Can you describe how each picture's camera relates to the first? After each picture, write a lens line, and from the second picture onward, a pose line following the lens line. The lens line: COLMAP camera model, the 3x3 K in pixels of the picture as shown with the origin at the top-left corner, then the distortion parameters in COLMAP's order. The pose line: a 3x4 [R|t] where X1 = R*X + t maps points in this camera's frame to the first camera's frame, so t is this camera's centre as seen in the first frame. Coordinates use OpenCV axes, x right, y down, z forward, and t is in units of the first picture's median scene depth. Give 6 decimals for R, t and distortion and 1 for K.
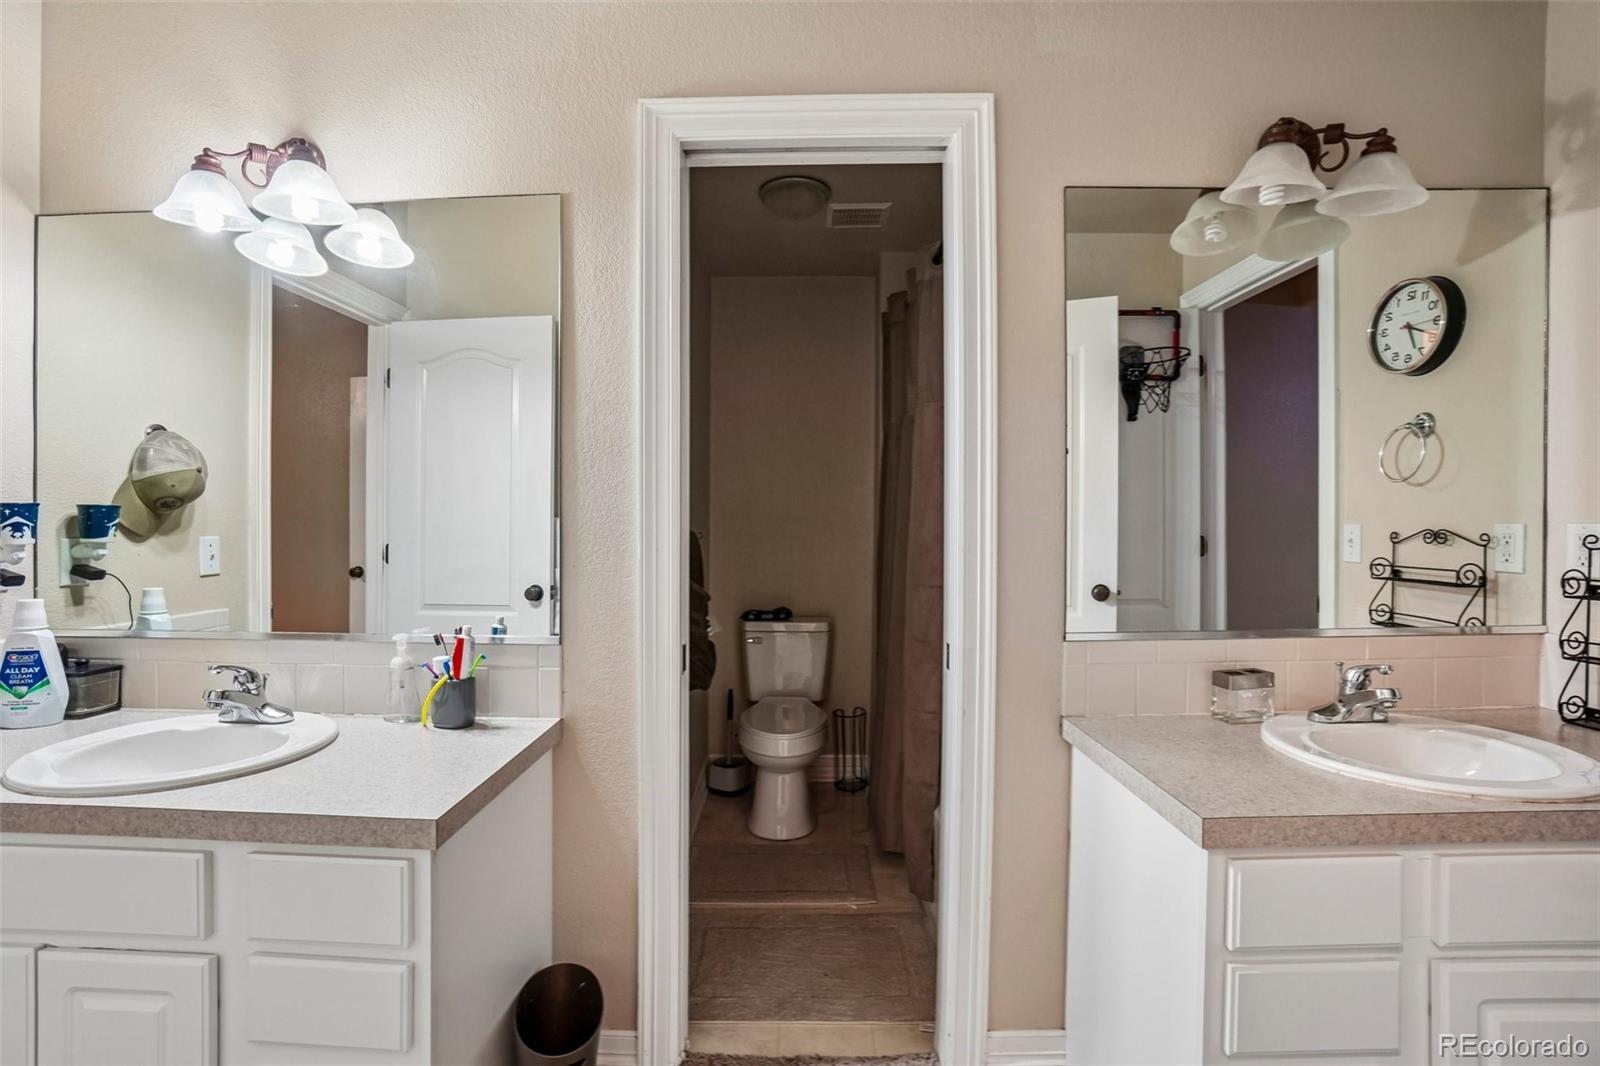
lens RADIAL K [[706.5, 0, 793.9], [0, 706.5, 525.1], [0, 0, 1]] dist [-0.063364, 0.018989]
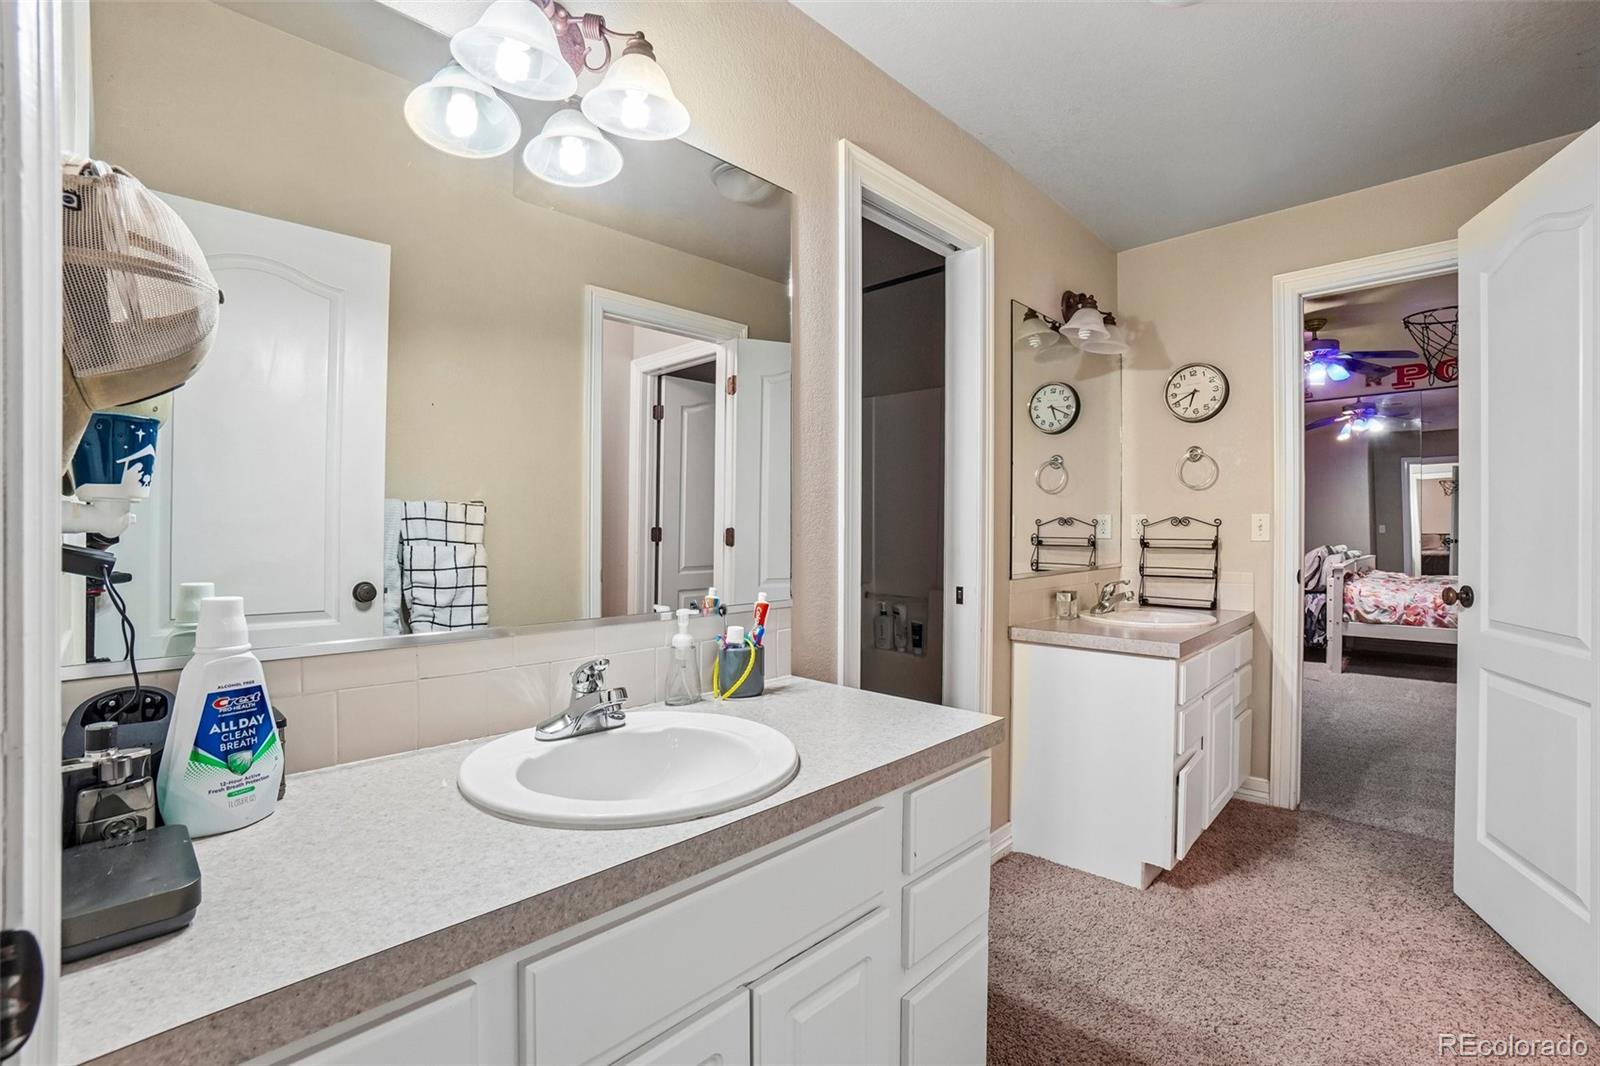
lens RADIAL K [[699.8, 0, 795.9], [0, 699.8, 529.3], [0, 0, 1]] dist [-0.084475, 0.033769]
pose [[0.687586, 0.002512, 0.726099, -1.111696], [-0.003808, 0.999993, 0.000147, 0.048301], [-0.726093, -0.002866, 0.687590, 0.256349]]
